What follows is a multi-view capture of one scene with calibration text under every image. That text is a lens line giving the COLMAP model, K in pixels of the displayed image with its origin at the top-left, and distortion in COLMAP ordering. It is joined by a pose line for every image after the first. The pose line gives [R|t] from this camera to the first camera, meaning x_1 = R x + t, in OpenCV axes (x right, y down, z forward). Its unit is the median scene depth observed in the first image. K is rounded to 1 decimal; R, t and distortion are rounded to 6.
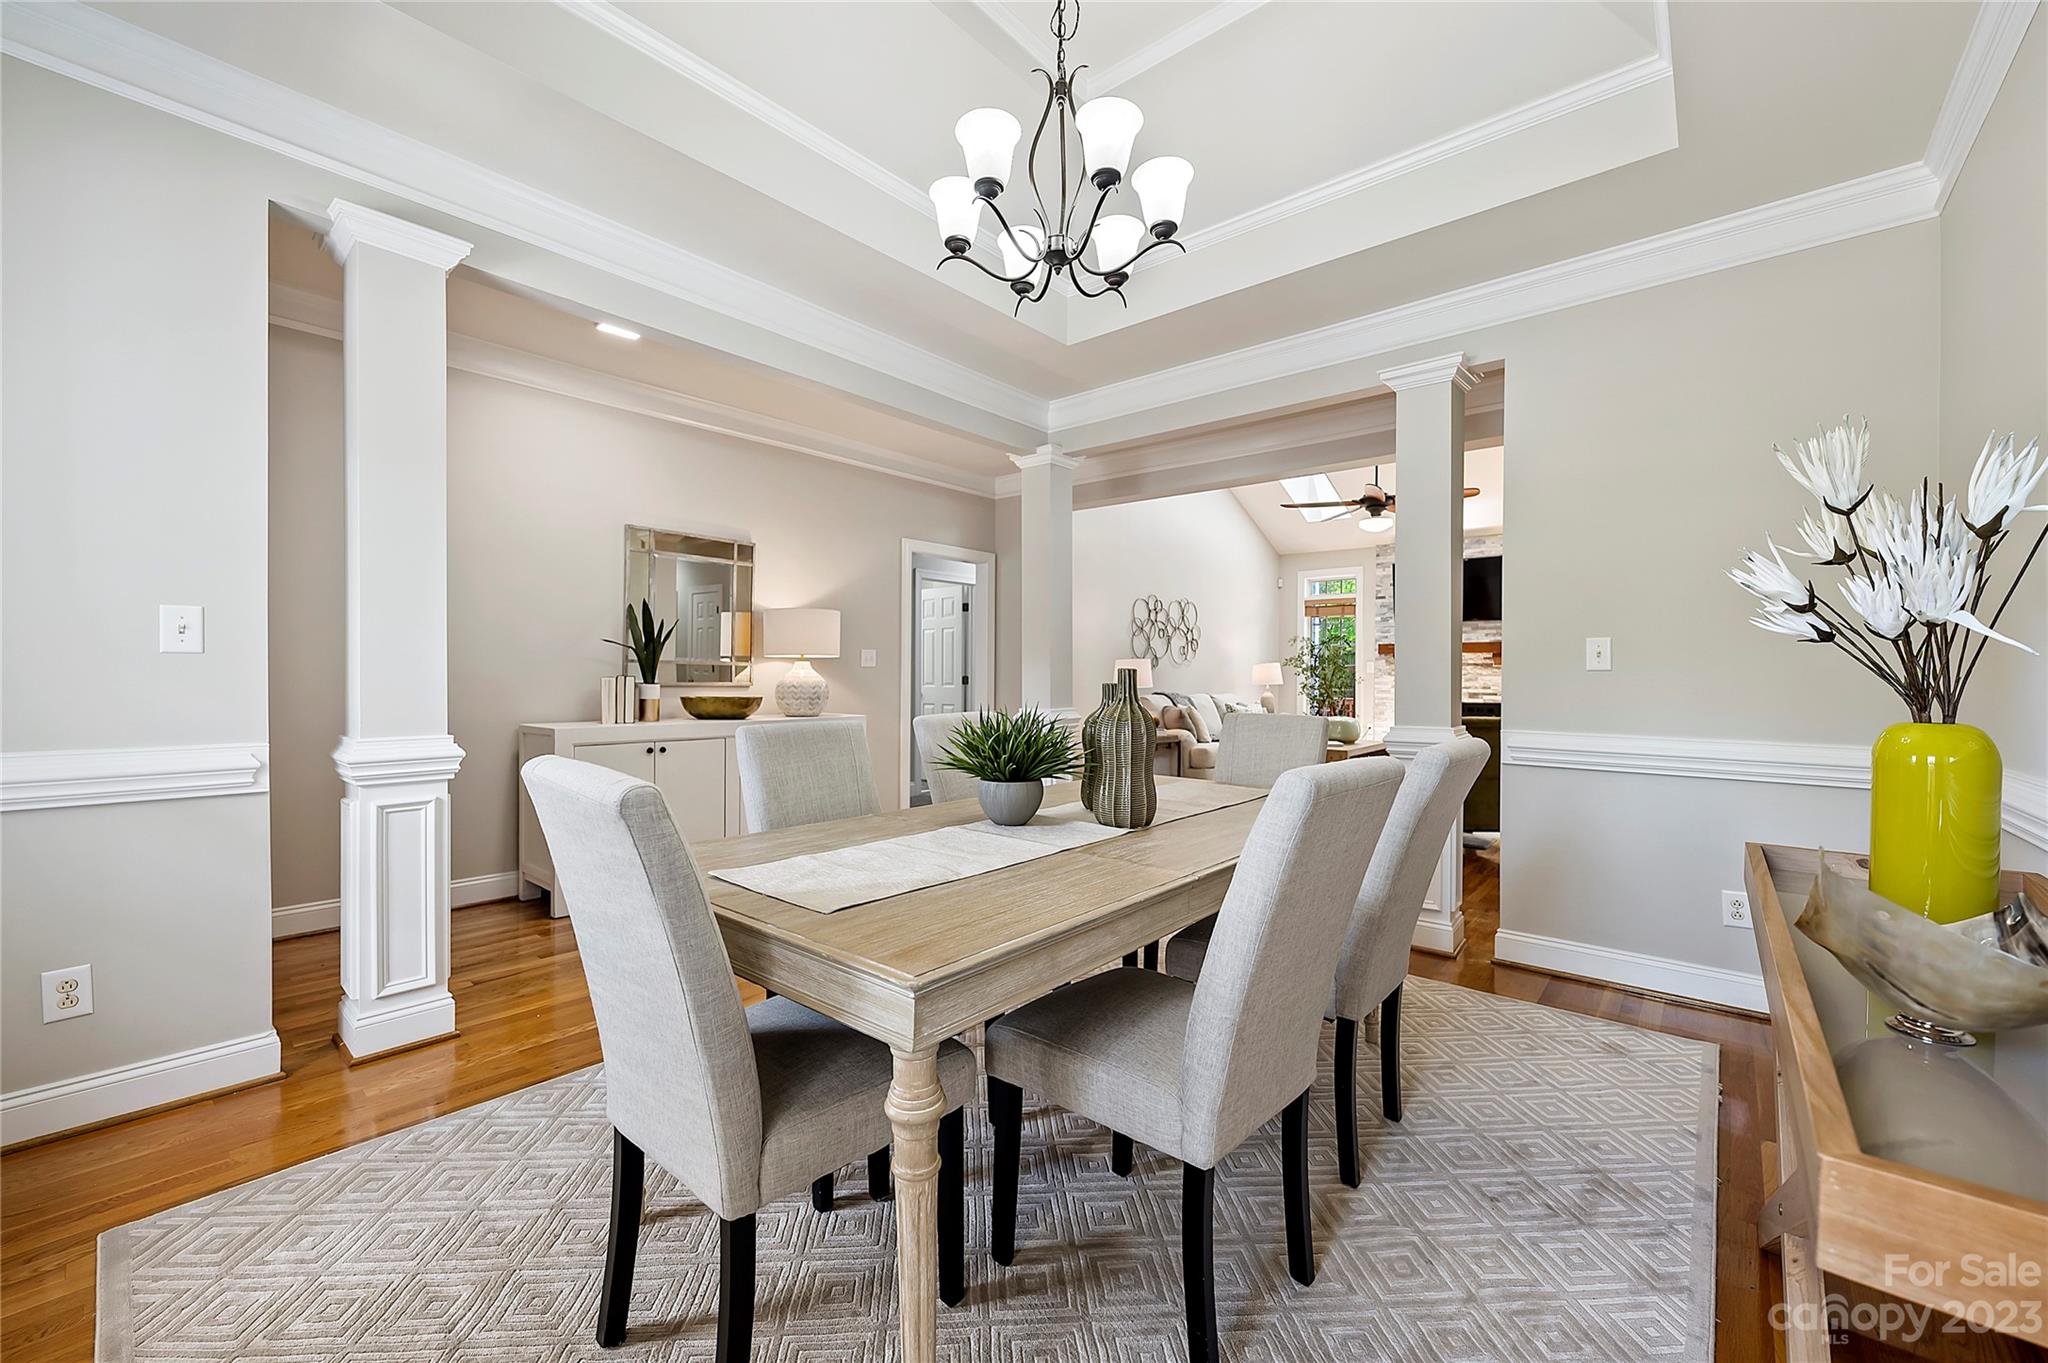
lens RADIAL K [[808.3, 0, 1019.0], [0, 808.3, 677.3], [0, 0, 1]] dist [-0.001615, -0.000212]
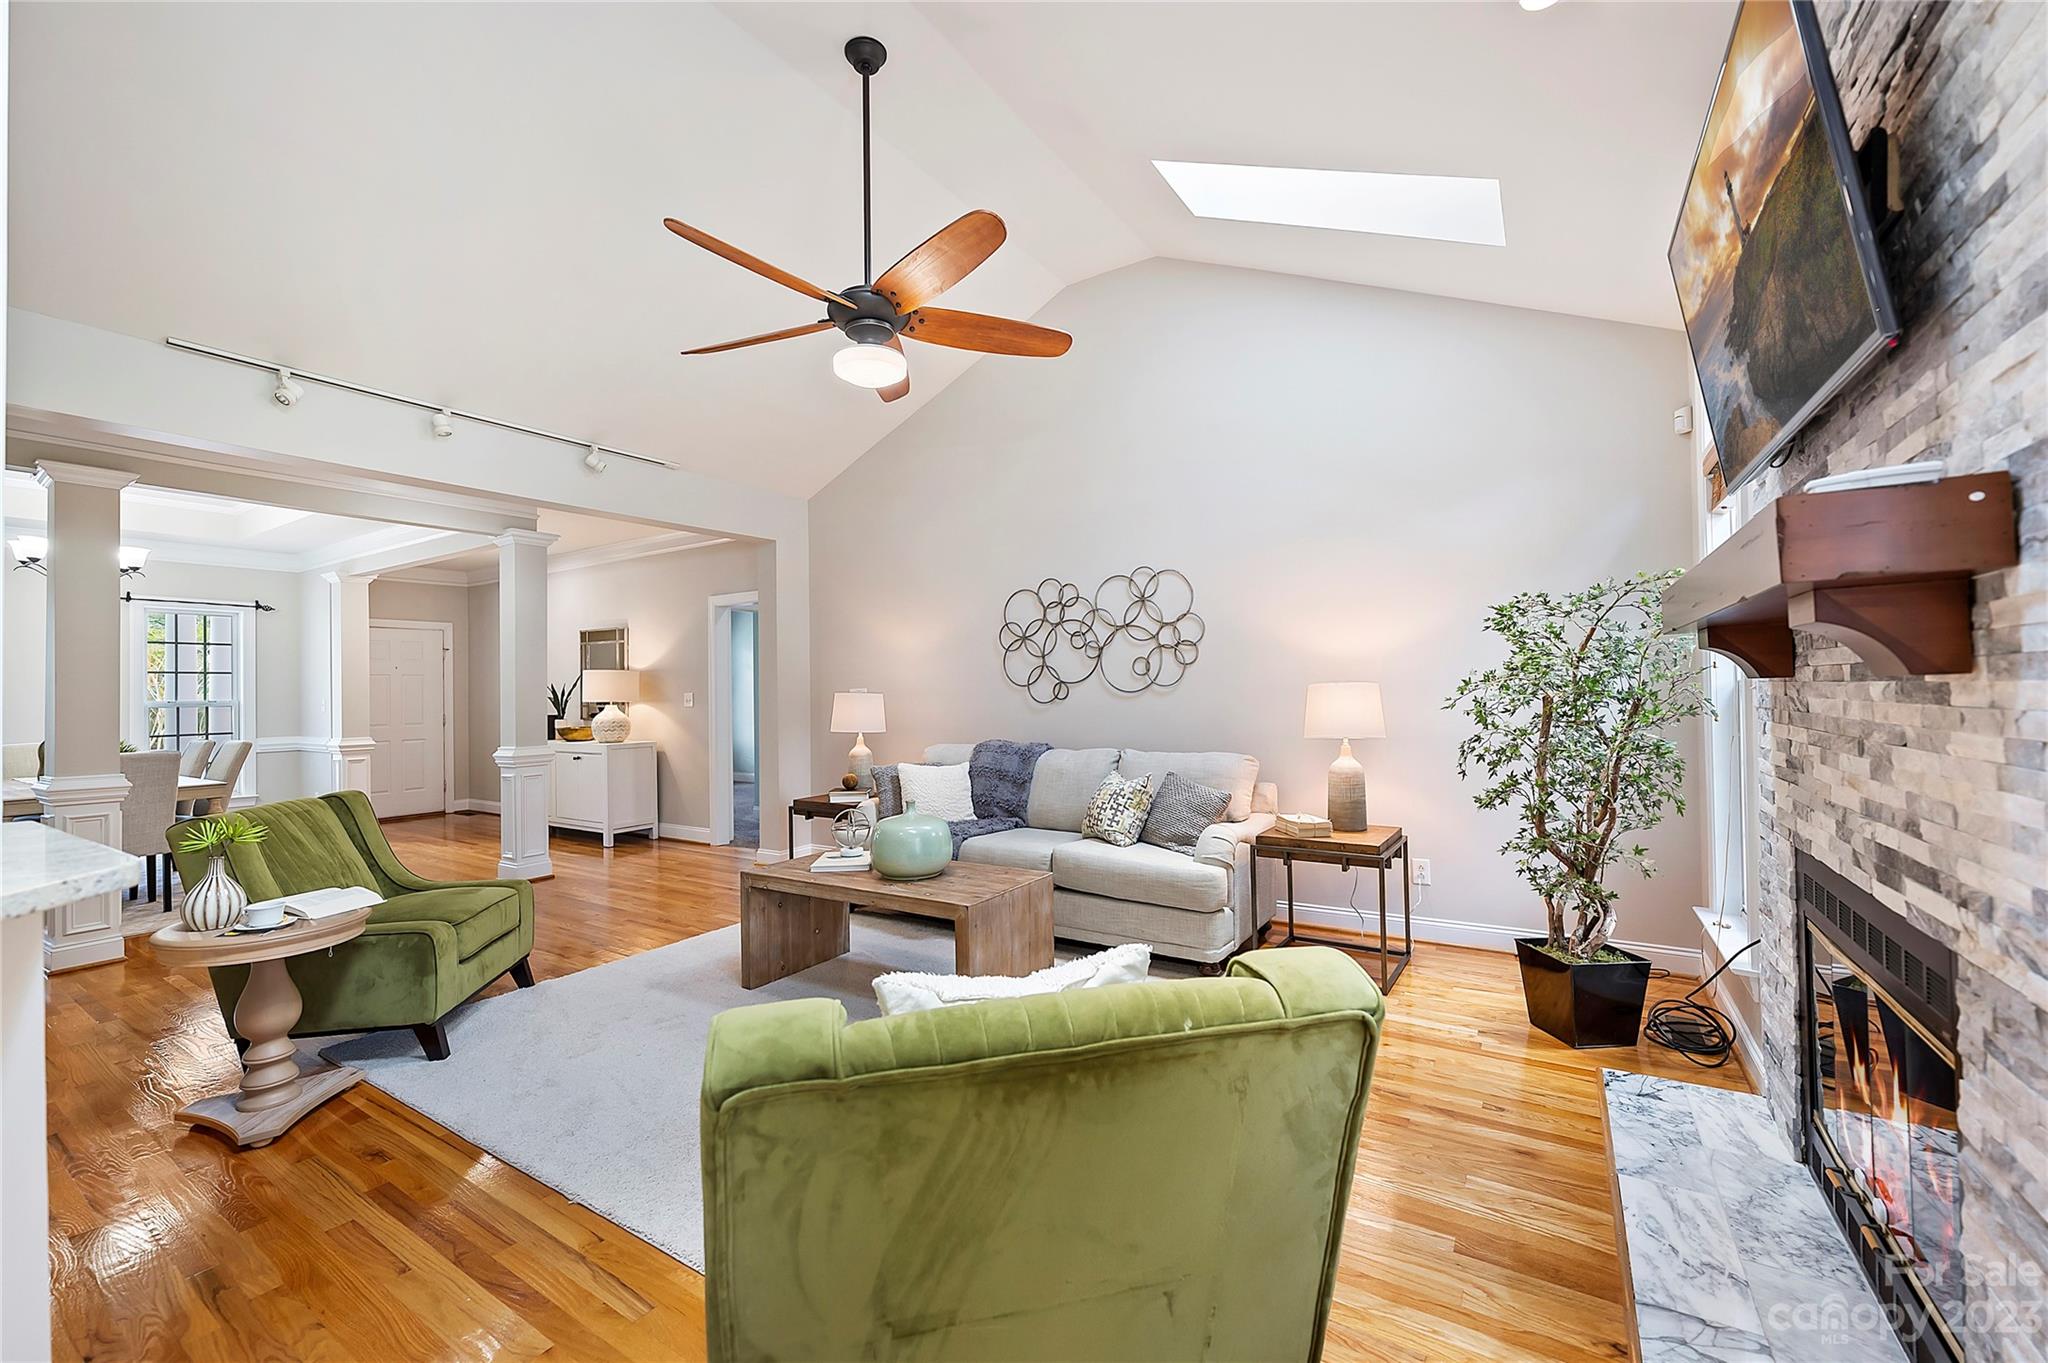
lens RADIAL K [[808.3, 0, 1019.0], [0, 808.3, 677.3], [0, 0, 1]] dist [-0.001615, -0.000212]
pose [[0.146823, -0.025938, -0.988823, 0.730076], [0.012353, 0.999626, -0.024387, -0.014220], [0.989086, -0.008634, 0.147089, 0.859100]]
